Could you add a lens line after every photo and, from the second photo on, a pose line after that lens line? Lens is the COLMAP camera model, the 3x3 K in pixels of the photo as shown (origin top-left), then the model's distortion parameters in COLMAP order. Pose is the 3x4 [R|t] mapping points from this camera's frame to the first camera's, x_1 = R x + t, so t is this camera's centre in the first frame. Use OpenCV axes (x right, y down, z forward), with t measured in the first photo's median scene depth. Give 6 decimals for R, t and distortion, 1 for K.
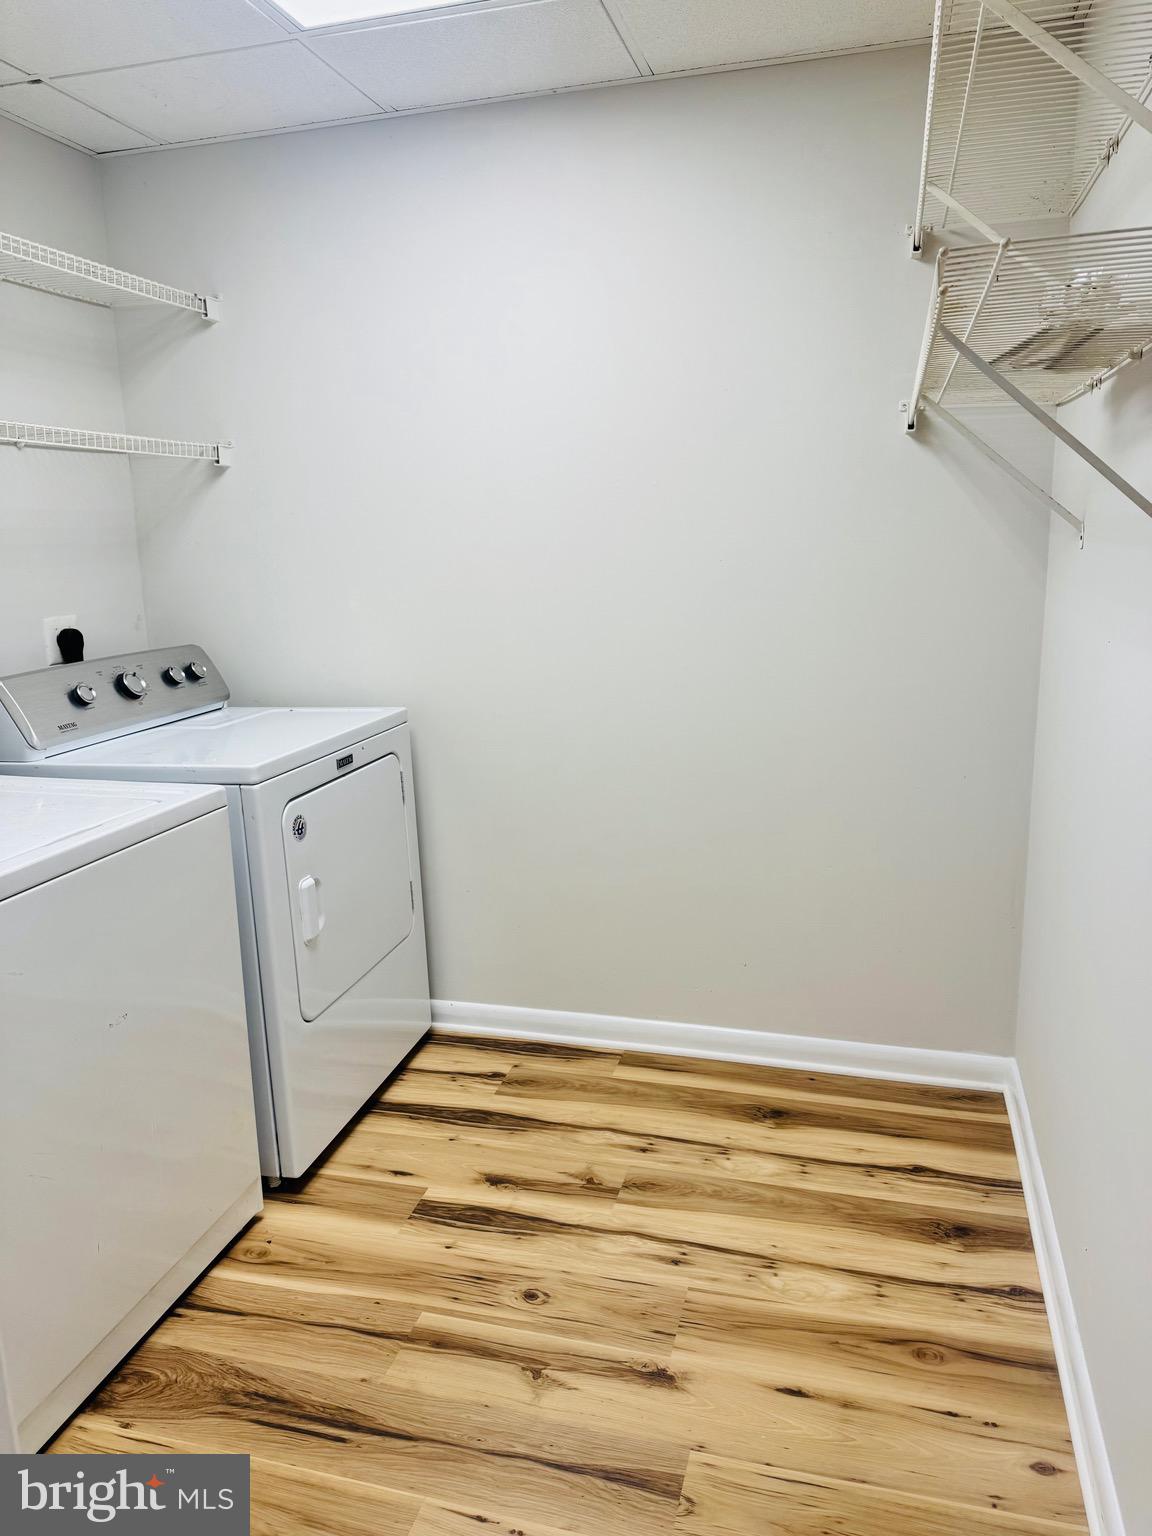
lens RADIAL K [[1091.9, 0, 572.1], [0, 1091.9, 764.5], [0, 0, 1]] dist [0.050940, -0.056599]
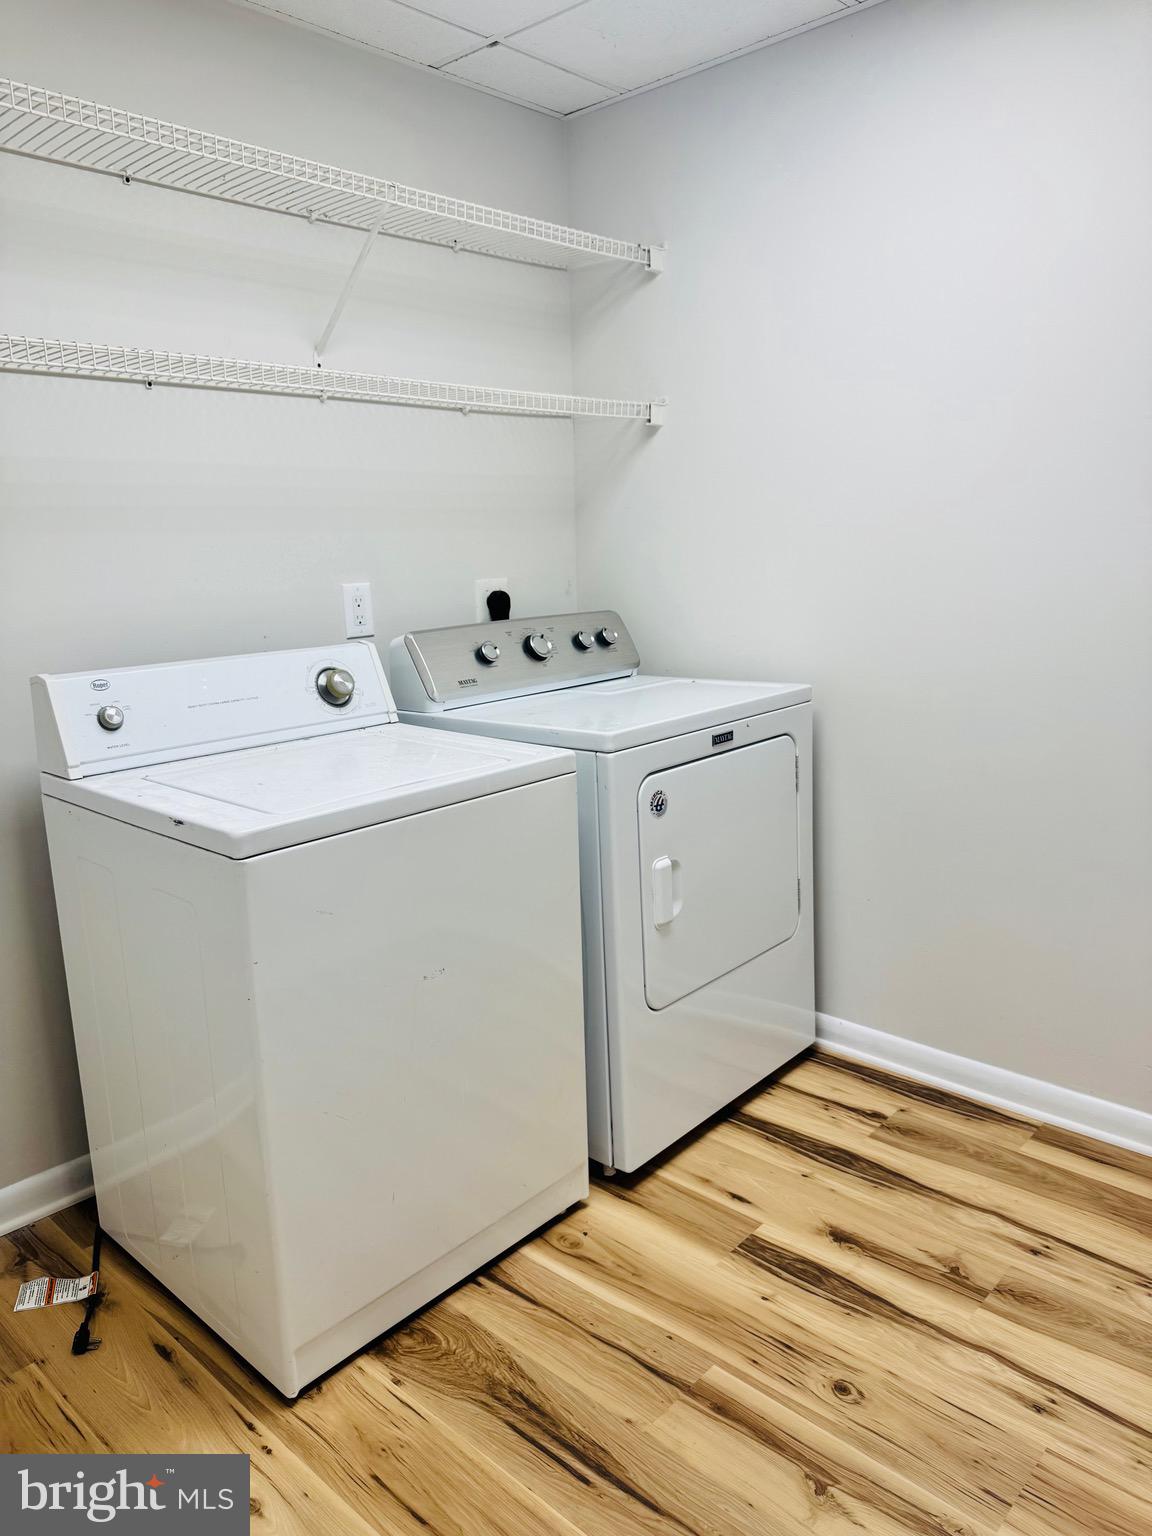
lens RADIAL K [[1091.9, 0, 577.8], [0, 1091.9, 768.1], [0, 0, 1]] dist [0.050940, -0.056599]
pose [[0.891088, 0.092689, -0.444265, 0.095215], [-0.086152, 0.995669, 0.034933, 0.000910], [0.445579, 0.007146, 0.895214, 0.133247]]
